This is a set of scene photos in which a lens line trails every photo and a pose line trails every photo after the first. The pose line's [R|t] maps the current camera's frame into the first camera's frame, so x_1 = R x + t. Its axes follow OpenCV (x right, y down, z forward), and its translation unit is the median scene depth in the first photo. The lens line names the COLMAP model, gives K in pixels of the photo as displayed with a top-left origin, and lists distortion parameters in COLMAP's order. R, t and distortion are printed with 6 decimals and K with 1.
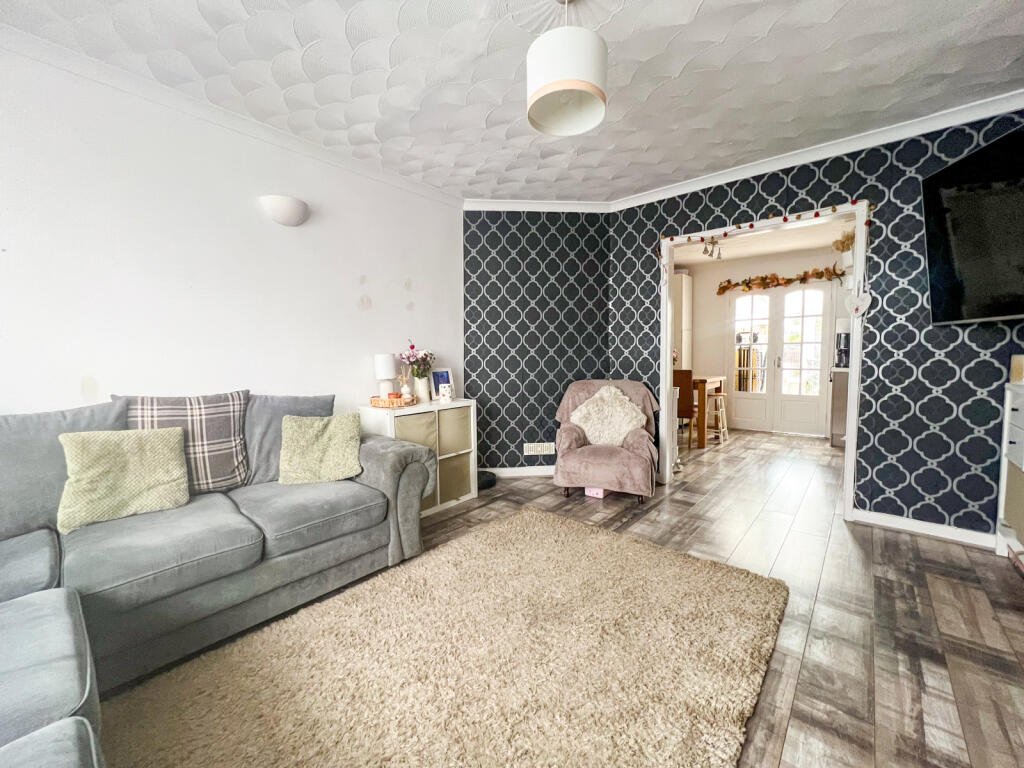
lens RADIAL K [[405.7, 0, 515.7], [0, 405.7, 382.9], [0, 0, 1]] dist [-0.000583, 0.000287]
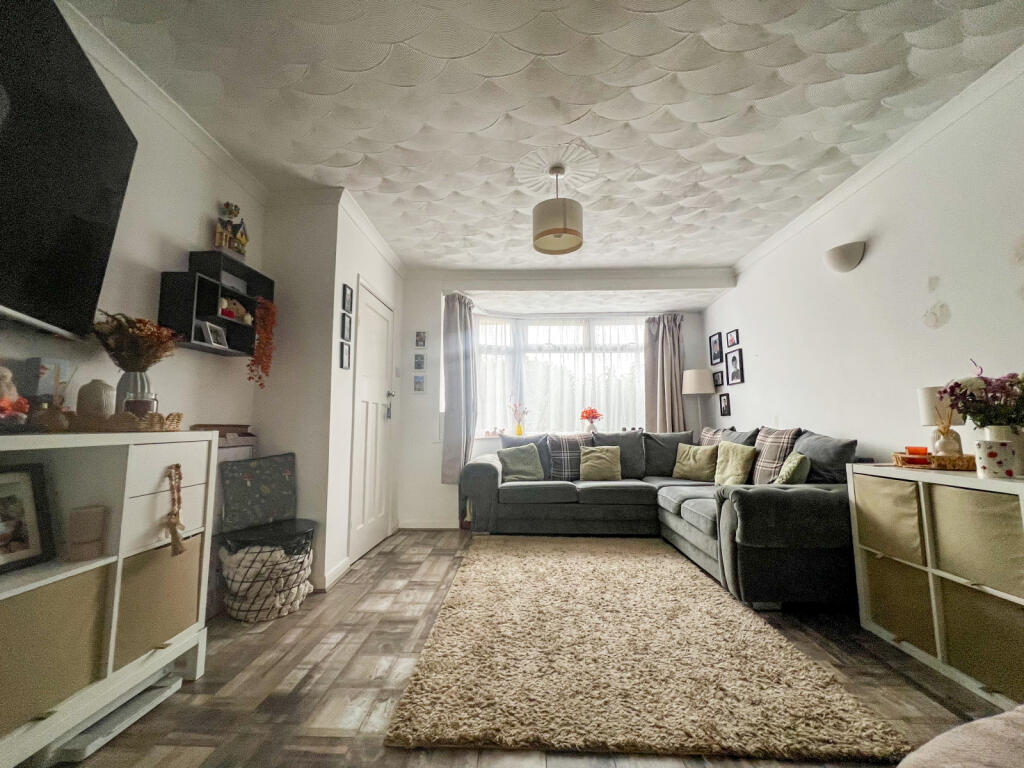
lens RADIAL K [[405.7, 0, 515.7], [0, 405.7, 382.9], [0, 0, 1]] dist [-0.000583, 0.000287]
pose [[-0.770018, -0.048999, -0.636138, 1.288860], [-0.032164, 0.998760, -0.037997, -0.067633], [0.637211, -0.008798, -0.770639, 2.215807]]
